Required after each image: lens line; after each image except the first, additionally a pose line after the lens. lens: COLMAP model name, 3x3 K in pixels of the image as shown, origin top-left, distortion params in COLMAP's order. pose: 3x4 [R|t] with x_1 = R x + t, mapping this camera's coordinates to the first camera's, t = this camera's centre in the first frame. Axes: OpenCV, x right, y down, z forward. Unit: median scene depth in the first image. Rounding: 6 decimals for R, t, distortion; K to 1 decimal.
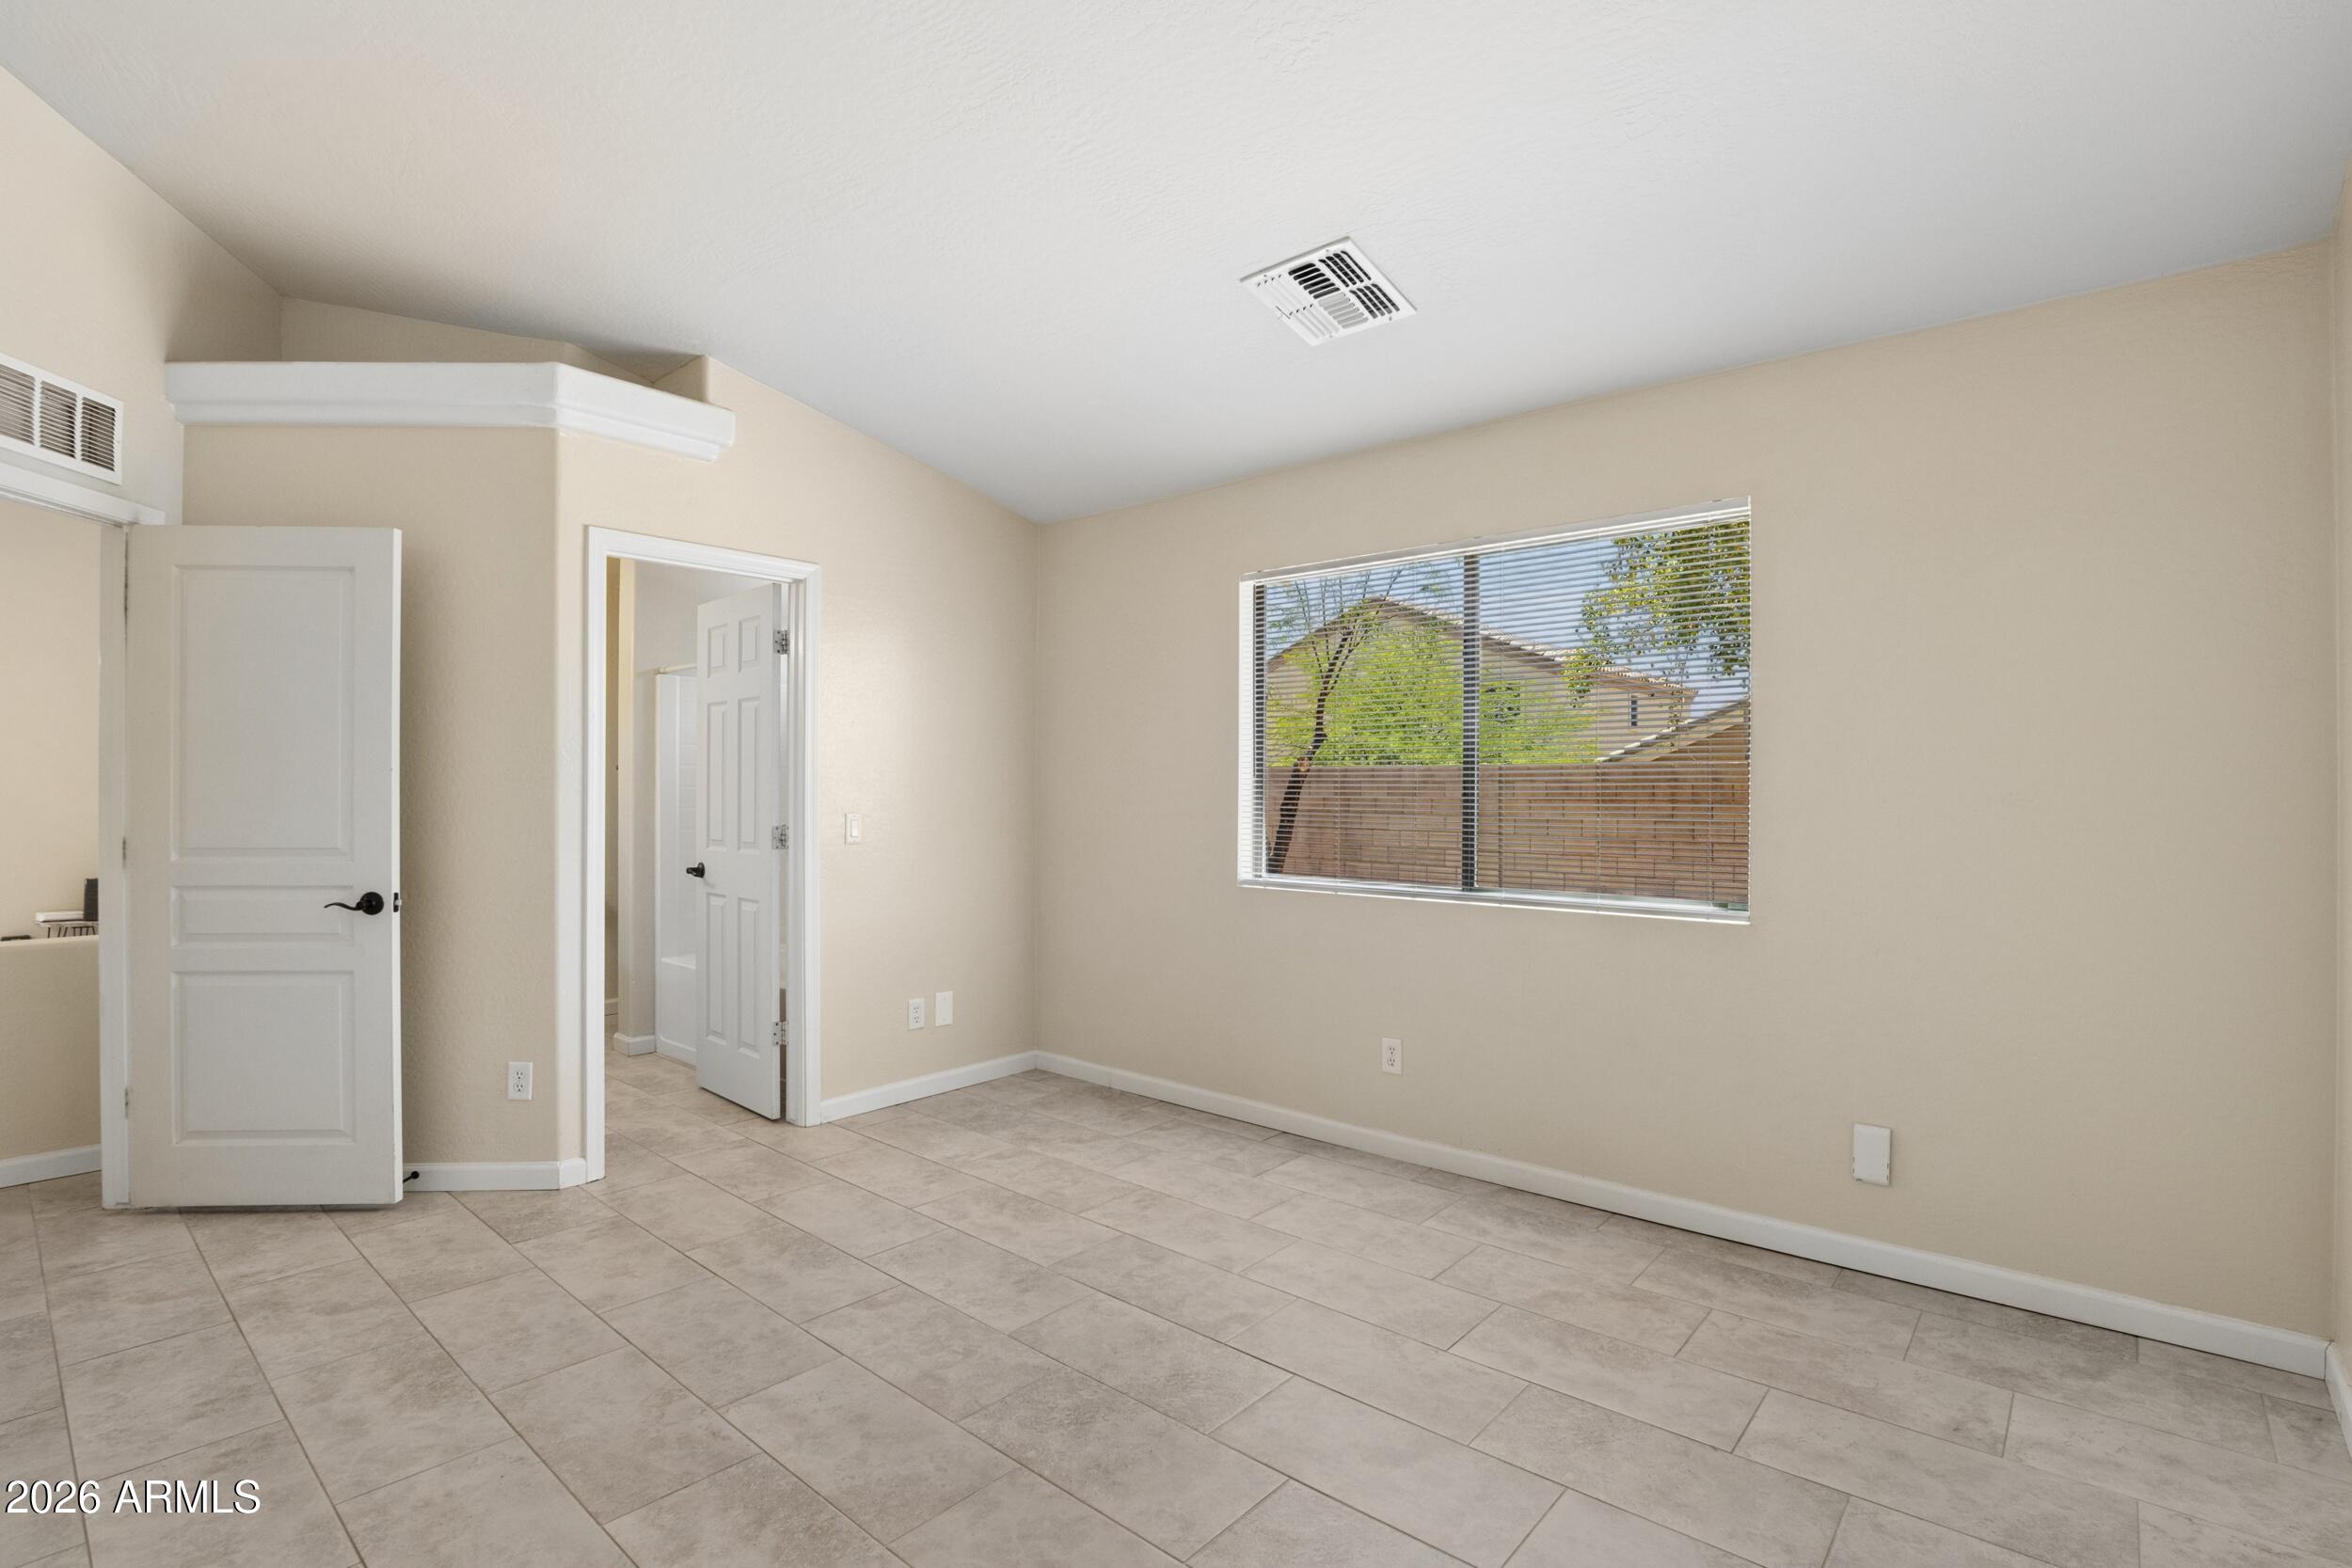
lens RADIAL K [[1100.9, 0, 1170.1], [0, 1100.9, 797.5], [0, 0, 1]] dist [-0.026571, 0.001604]
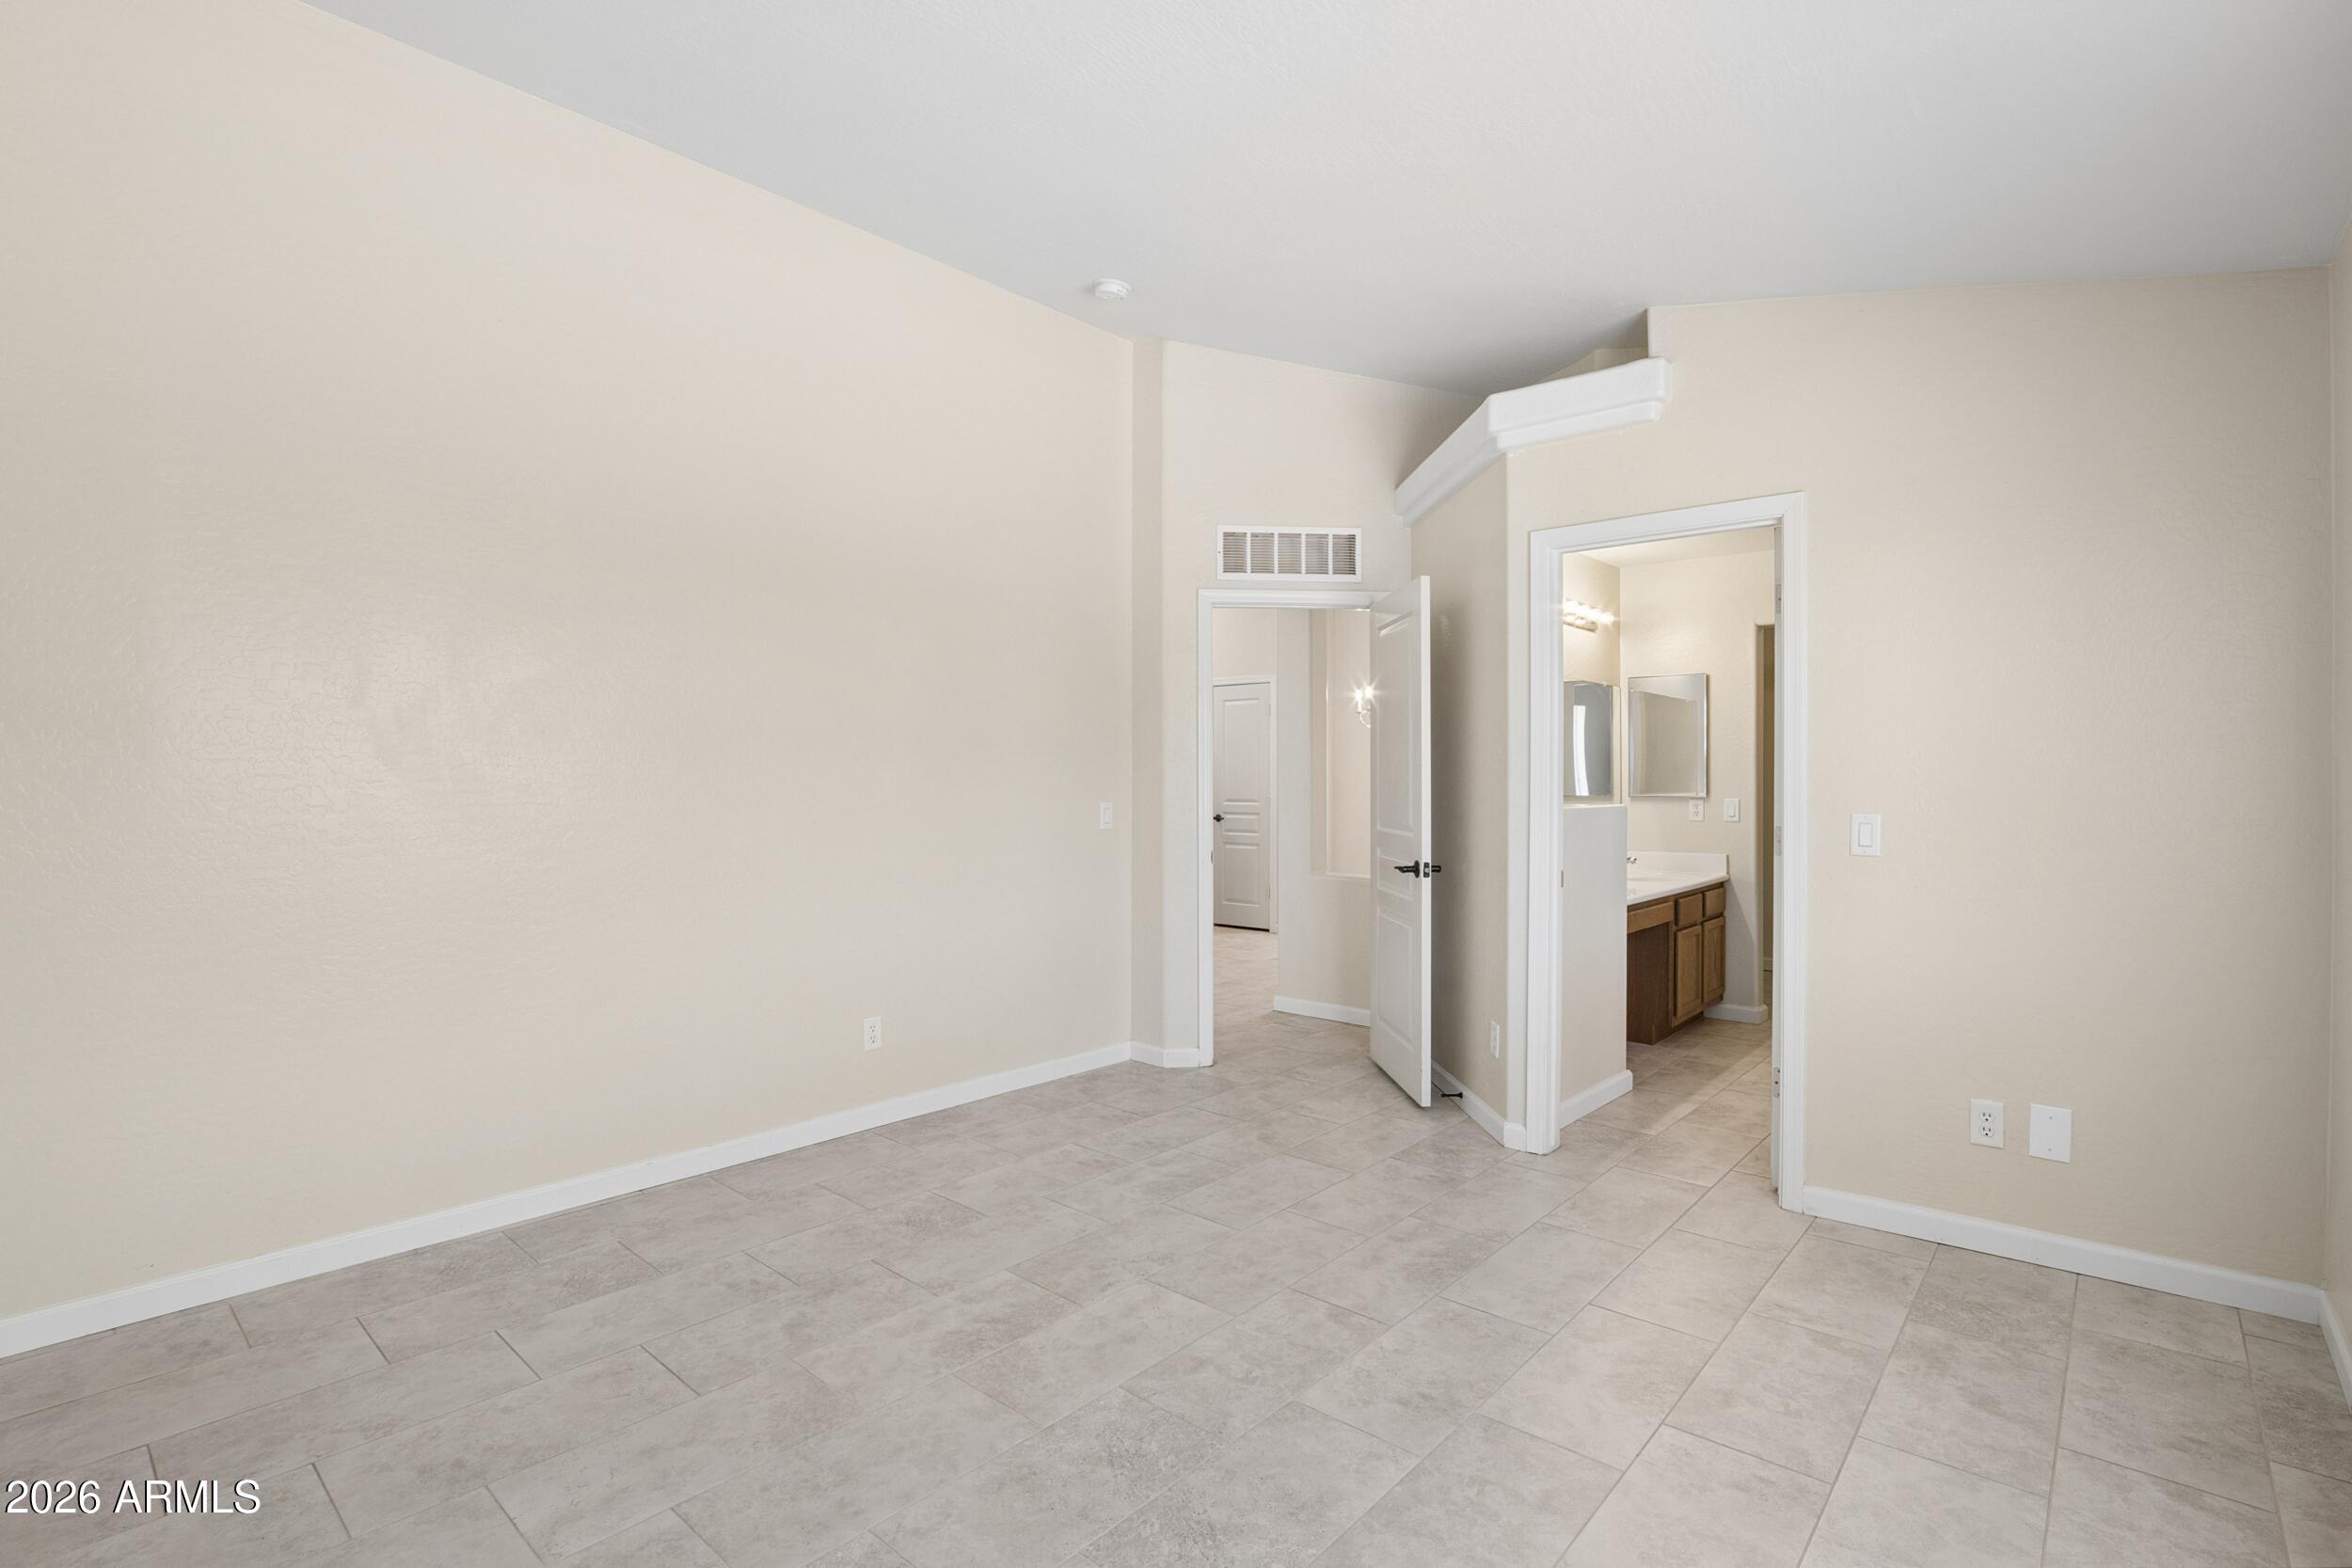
lens RADIAL K [[1100.9, 0, 1168.1], [0, 1100.9, 766.9], [0, 0, 1]] dist [-0.026571, 0.001604]
pose [[-0.007444, -0.014247, -0.999871, 0.606044], [-0.007290, 0.999873, -0.014192, -0.002435], [0.999946, 0.007183, -0.007547, 0.746457]]
